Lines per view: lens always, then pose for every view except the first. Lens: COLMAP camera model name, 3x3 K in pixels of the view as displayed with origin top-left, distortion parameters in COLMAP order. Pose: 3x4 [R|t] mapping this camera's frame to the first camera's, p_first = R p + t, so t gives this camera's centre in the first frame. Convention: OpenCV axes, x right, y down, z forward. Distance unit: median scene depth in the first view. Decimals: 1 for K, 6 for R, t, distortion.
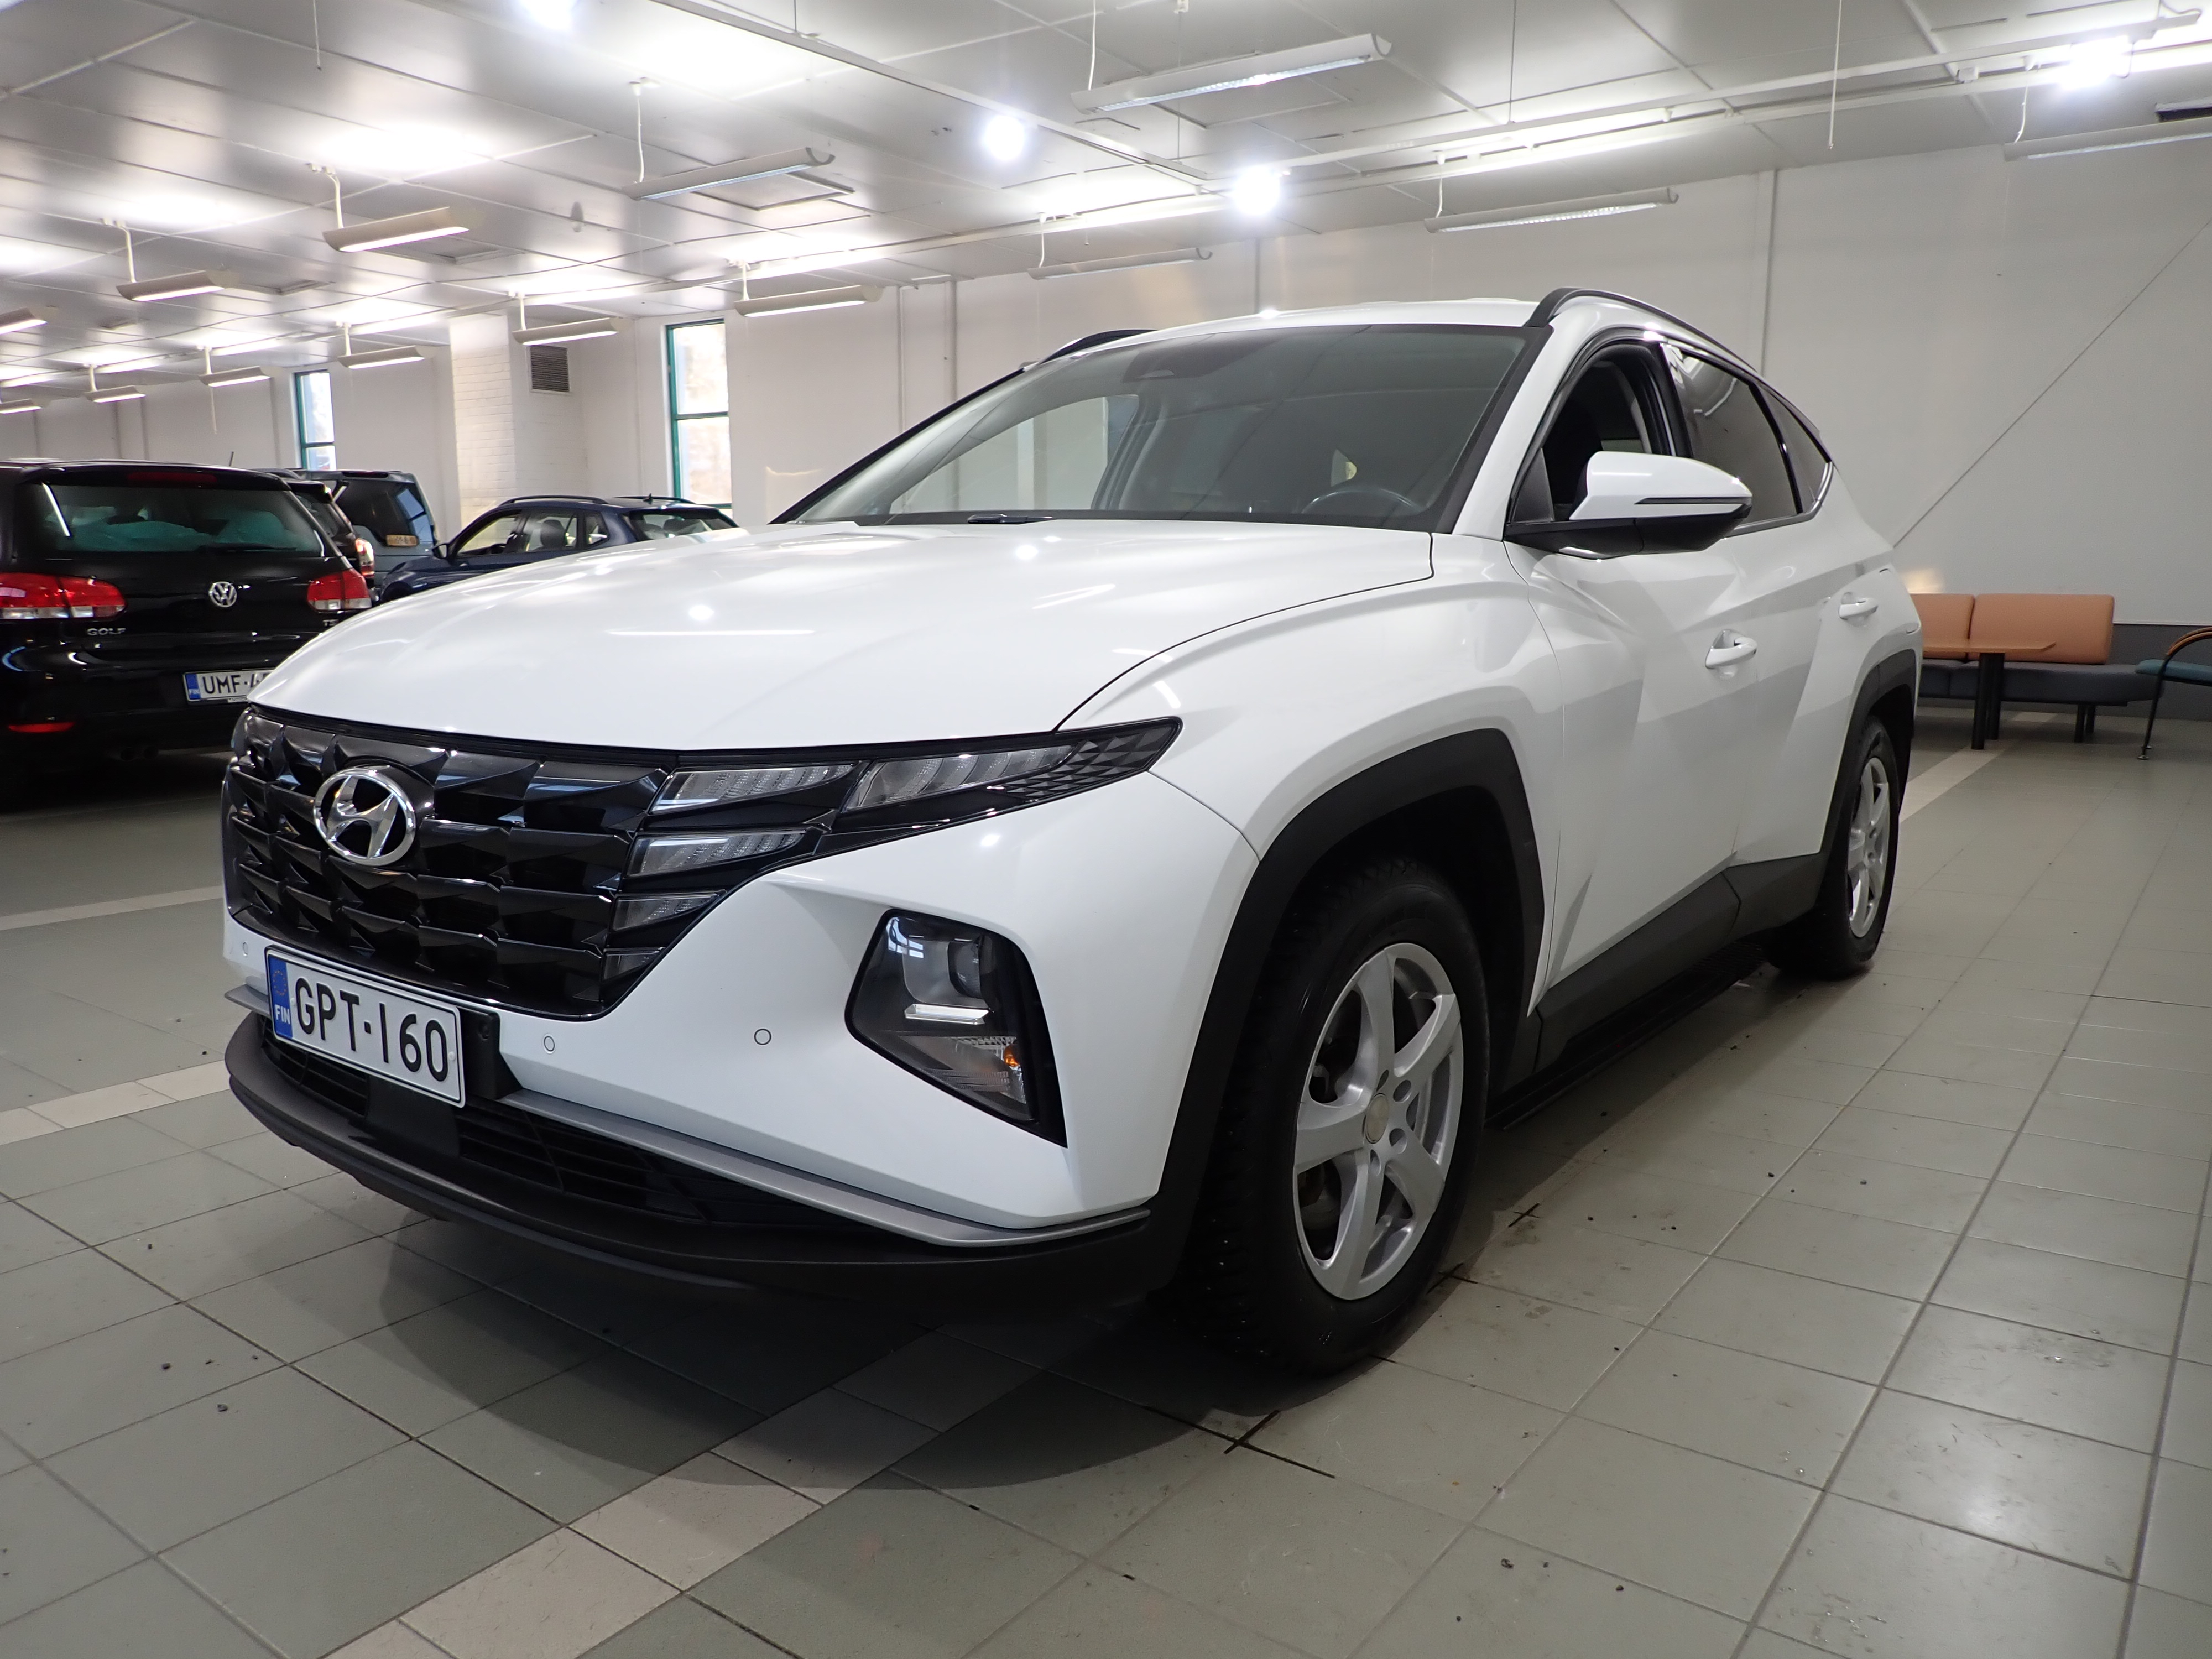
lens RADIAL K [[1633.5, 0, 1091.2], [0, 1633.5, 838.5], [0, 0, 1]] dist [-0.005002, -0.006773]
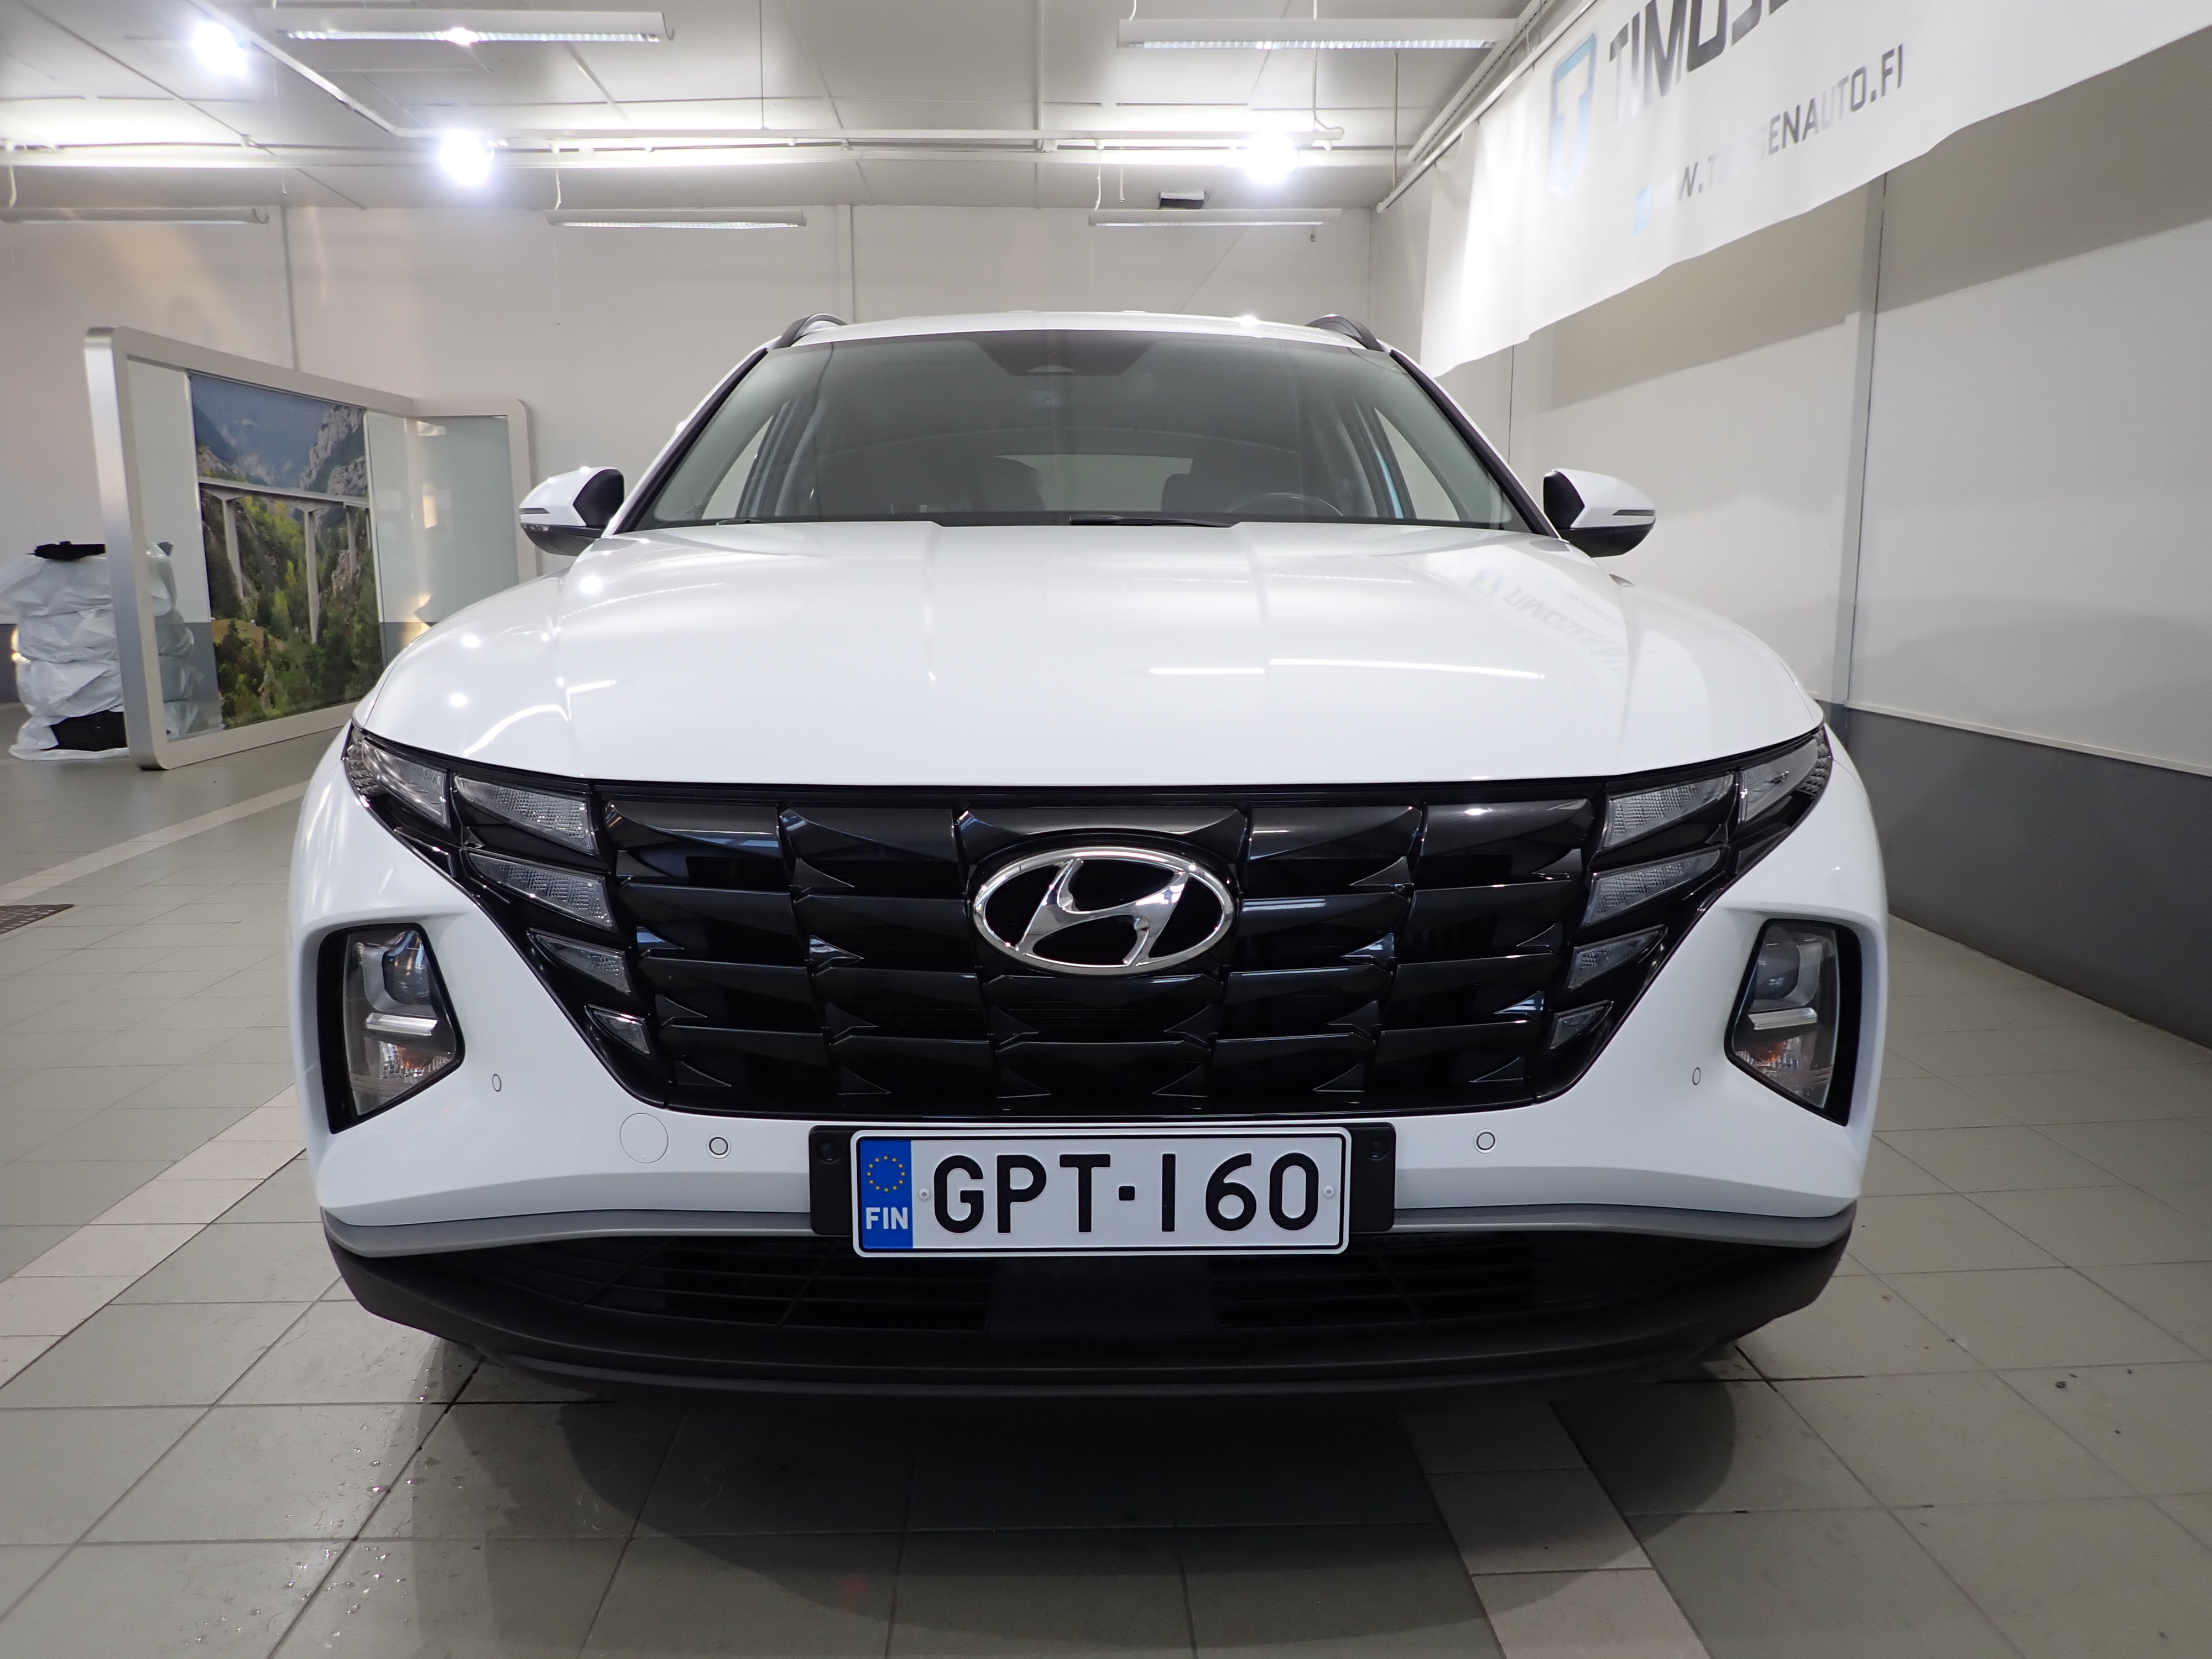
lens RADIAL K [[1633.5, 0, 1093.2], [0, 1633.5, 830.3], [0, 0, 1]] dist [-0.005002, -0.006773]
pose [[0.780117, -0.103895, 0.616947, -0.892507], [0.110634, 0.993483, 0.027409, -0.069960], [-0.615774, 0.046873, 0.786527, 0.414498]]
